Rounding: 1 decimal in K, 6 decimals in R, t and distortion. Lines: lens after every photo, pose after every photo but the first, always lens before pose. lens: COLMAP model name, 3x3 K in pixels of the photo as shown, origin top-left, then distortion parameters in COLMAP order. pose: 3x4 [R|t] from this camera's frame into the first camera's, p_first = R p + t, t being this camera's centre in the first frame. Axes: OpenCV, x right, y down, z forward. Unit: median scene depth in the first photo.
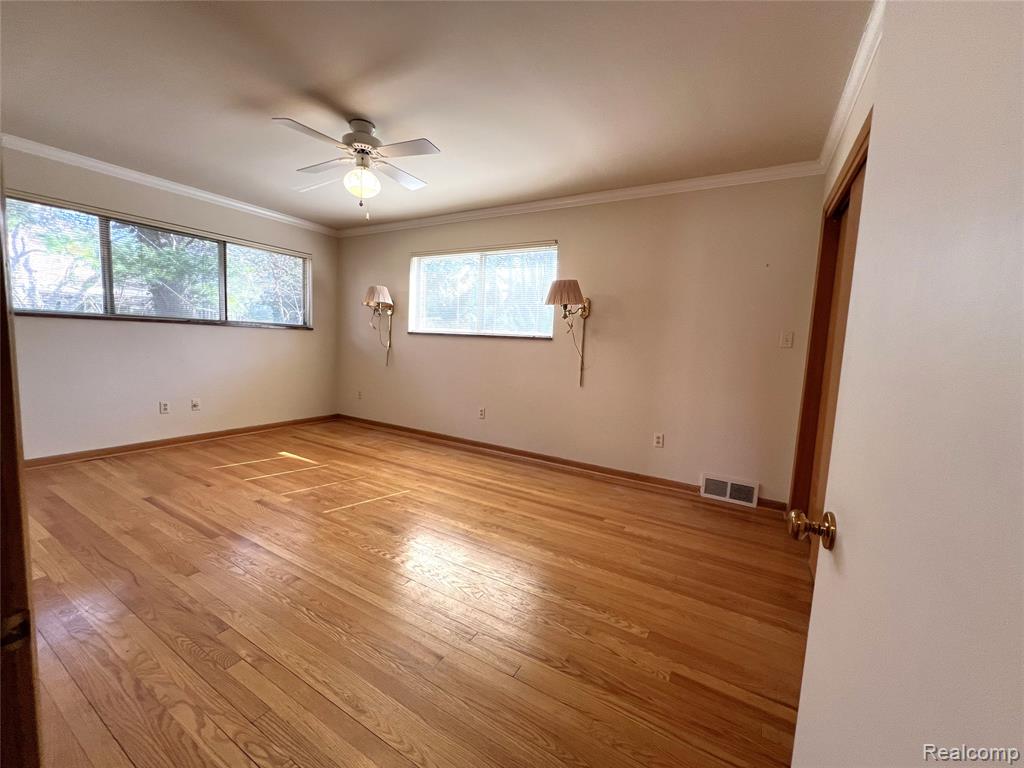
lens RADIAL K [[411.4, 0, 513.7], [0, 411.4, 384.5], [0, 0, 1]] dist [-0.003000, 0.000409]
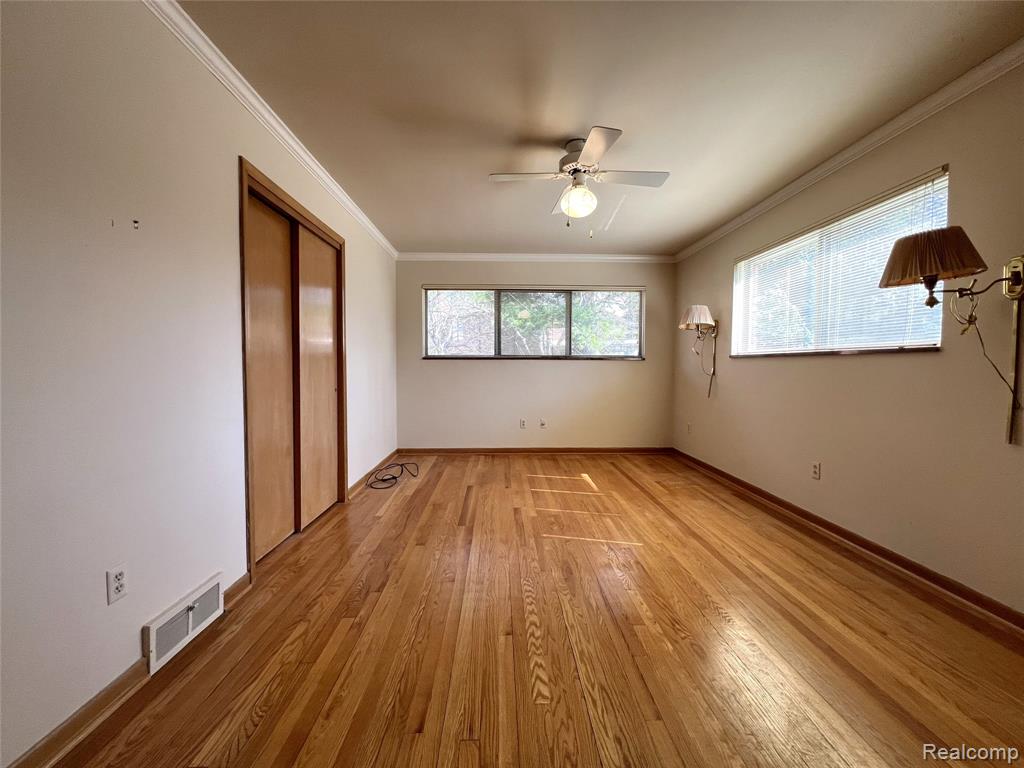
lens RADIAL K [[411.4, 0, 511.4], [0, 411.4, 384.7], [0, 0, 1]] dist [-0.003000, 0.000409]
pose [[0.532204, -0.004952, -0.846602, 0.266874], [-0.068671, 0.996435, -0.048998, -0.001245], [0.843827, 0.084214, 0.529967, 0.280751]]
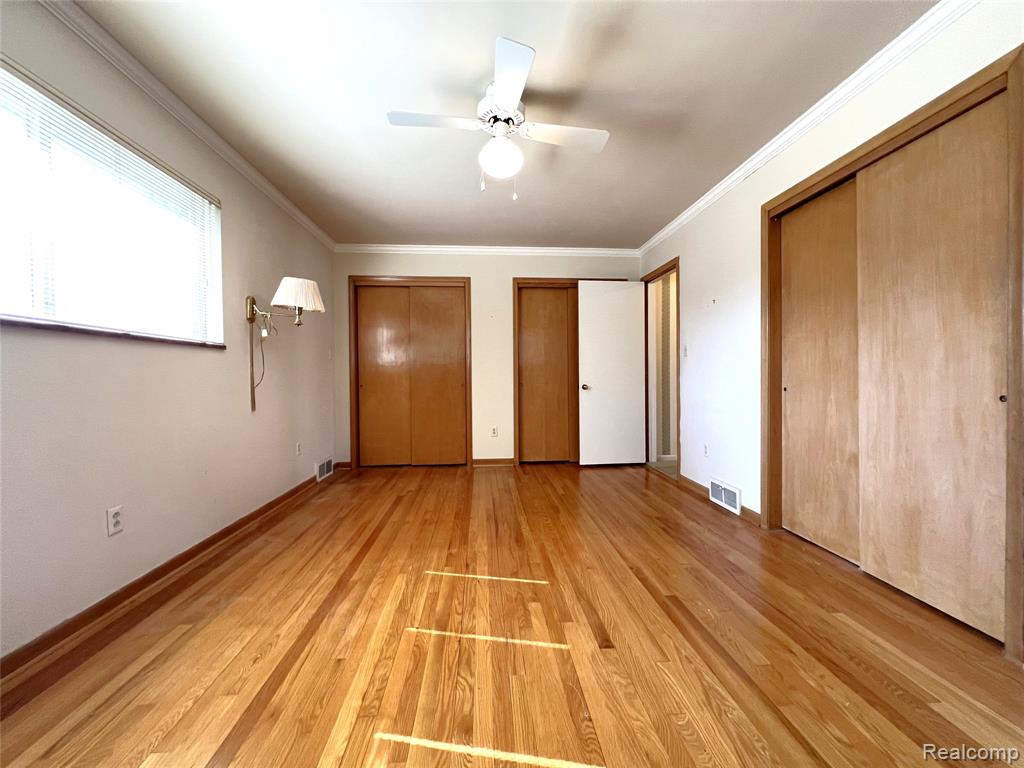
lens RADIAL K [[411.4, 0, 512.5], [0, 411.4, 378.6], [0, 0, 1]] dist [-0.003000, 0.000409]
pose [[-0.569421, -0.046226, 0.820745, -0.776837], [0.067287, 0.992447, 0.102579, -0.105716], [-0.819288, 0.113636, -0.562009, 1.083295]]
